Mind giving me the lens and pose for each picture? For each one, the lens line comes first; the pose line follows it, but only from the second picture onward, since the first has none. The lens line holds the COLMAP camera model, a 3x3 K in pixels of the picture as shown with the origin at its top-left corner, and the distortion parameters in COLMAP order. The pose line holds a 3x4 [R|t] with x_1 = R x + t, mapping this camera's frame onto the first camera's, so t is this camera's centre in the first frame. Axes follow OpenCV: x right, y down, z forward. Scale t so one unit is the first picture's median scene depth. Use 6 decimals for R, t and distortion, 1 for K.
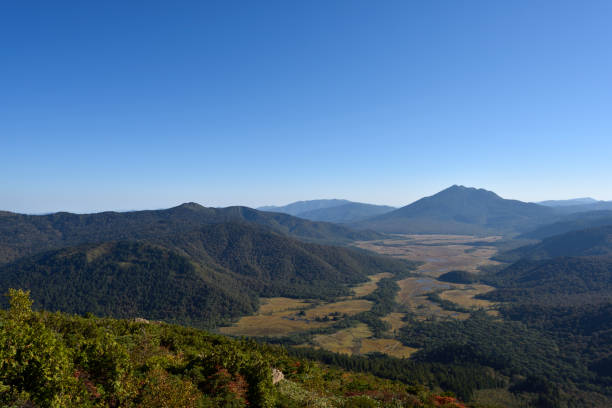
lens RADIAL K [[431.7, 0, 305.0], [0, 431.7, 206.3], [0, 0, 1]] dist [-0.005299, 0.004457]
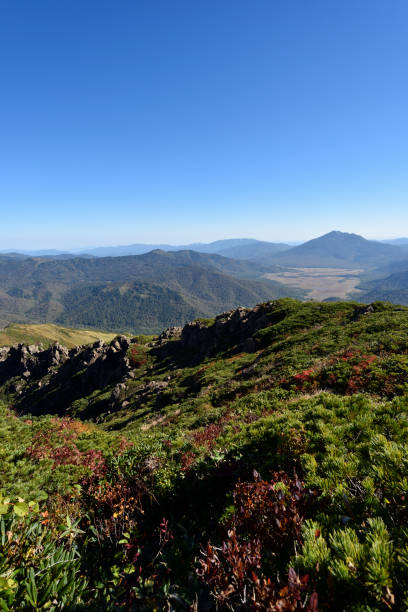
lens RADIAL K [[309.3, 0, 205.6], [0, 309.3, 304.3], [0, 0, 1]] dist [-0.005624, 0.001425]
pose [[0.998948, -0.001638, -0.045830, -0.106500], [0.010777, 0.979761, 0.199879, -0.081664], [0.044575, -0.200162, 0.978748, -0.234854]]
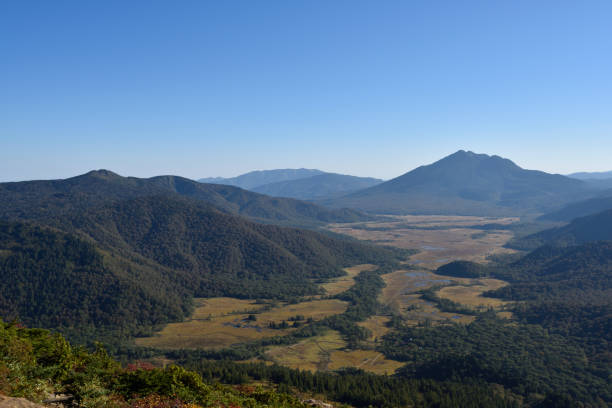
lens RADIAL K [[579.8, 0, 305.6], [0, 579.8, 205.0], [0, 0, 1]] dist [-0.006516, 0.005312]
pose [[0.997354, 0.003145, 0.072628, 0.010990], [-0.006407, 0.998979, 0.044719, 0.010470], [-0.072413, -0.045066, 0.996356, 0.020129]]
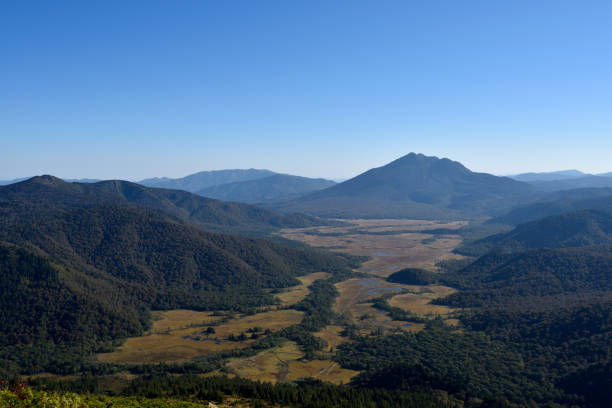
lens RADIAL K [[597.6, 0, 304.7], [0, 597.6, 204.9], [0, 0, 1]] dist [-0.003928, -0.000459]
pose [[0.987801, -0.001508, 0.155717, -0.005284], [-0.005468, 0.999001, 0.044363, -0.015023], [-0.155628, -0.044673, 0.986805, -0.034832]]
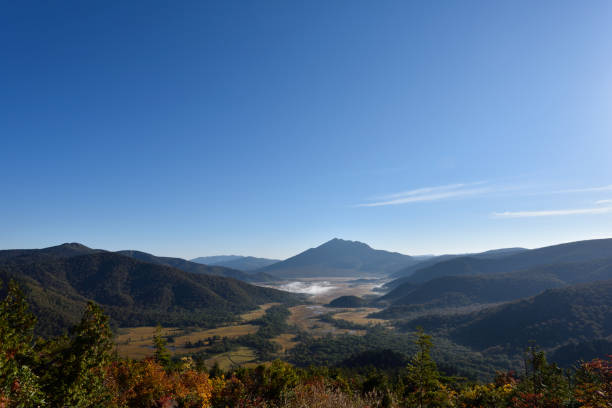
lens RADIAL K [[364.9, 0, 306.6], [0, 364.9, 195.0], [0, 0, 1]] dist [-0.012766, 0.013759]
pose [[0.965629, 0.046950, 0.255650, 0.045421], [0.002726, 0.981669, -0.190577, 0.100987], [-0.259911, 0.184723, 0.947799, 0.226451]]
